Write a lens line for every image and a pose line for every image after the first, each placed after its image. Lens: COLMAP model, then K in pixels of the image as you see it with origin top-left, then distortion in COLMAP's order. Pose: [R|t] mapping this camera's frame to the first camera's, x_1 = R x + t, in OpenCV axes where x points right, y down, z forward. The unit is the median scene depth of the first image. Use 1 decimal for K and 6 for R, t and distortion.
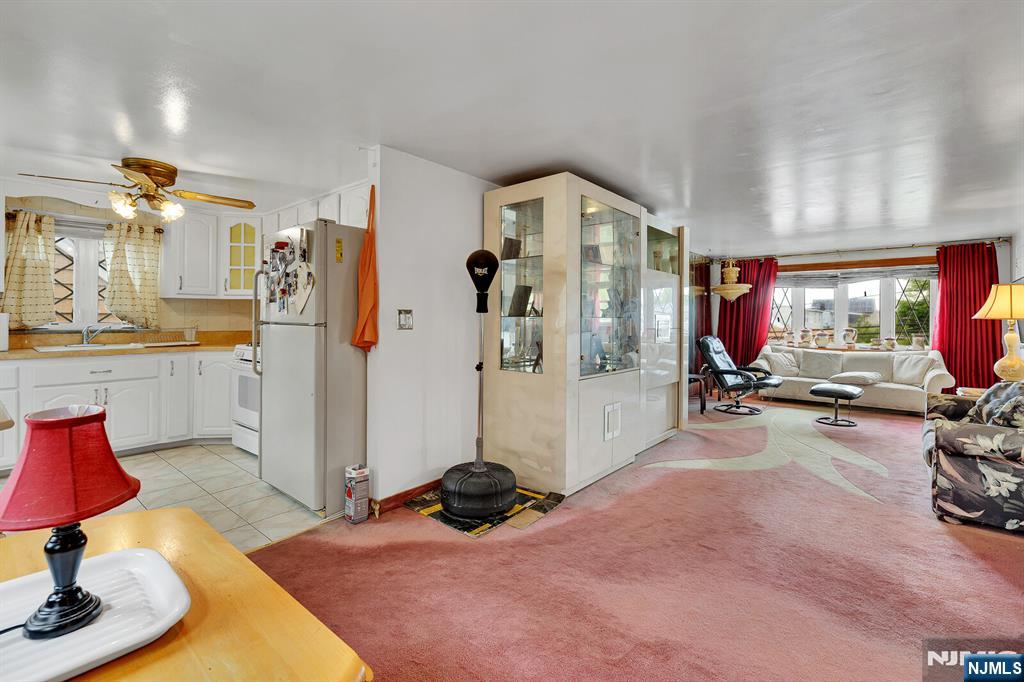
lens RADIAL K [[443.8, 0, 513.5], [0, 443.8, 320.9], [0, 0, 1]] dist [0.003313, -0.000691]
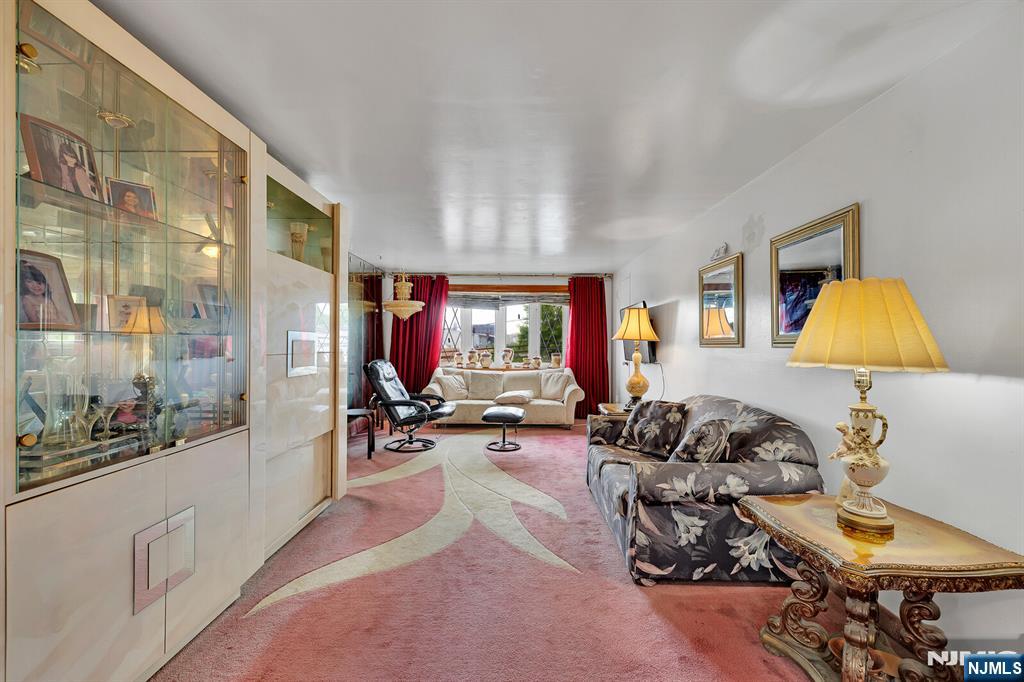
lens RADIAL K [[443.8, 0, 512.7], [0, 443.8, 339.8], [0, 0, 1]] dist [0.003313, -0.000691]
pose [[0.767869, 0.003410, 0.640597, 0.108661], [-0.000408, 0.999988, -0.004834, 0.000231], [-0.640606, 0.003450, 0.767862, 0.219376]]
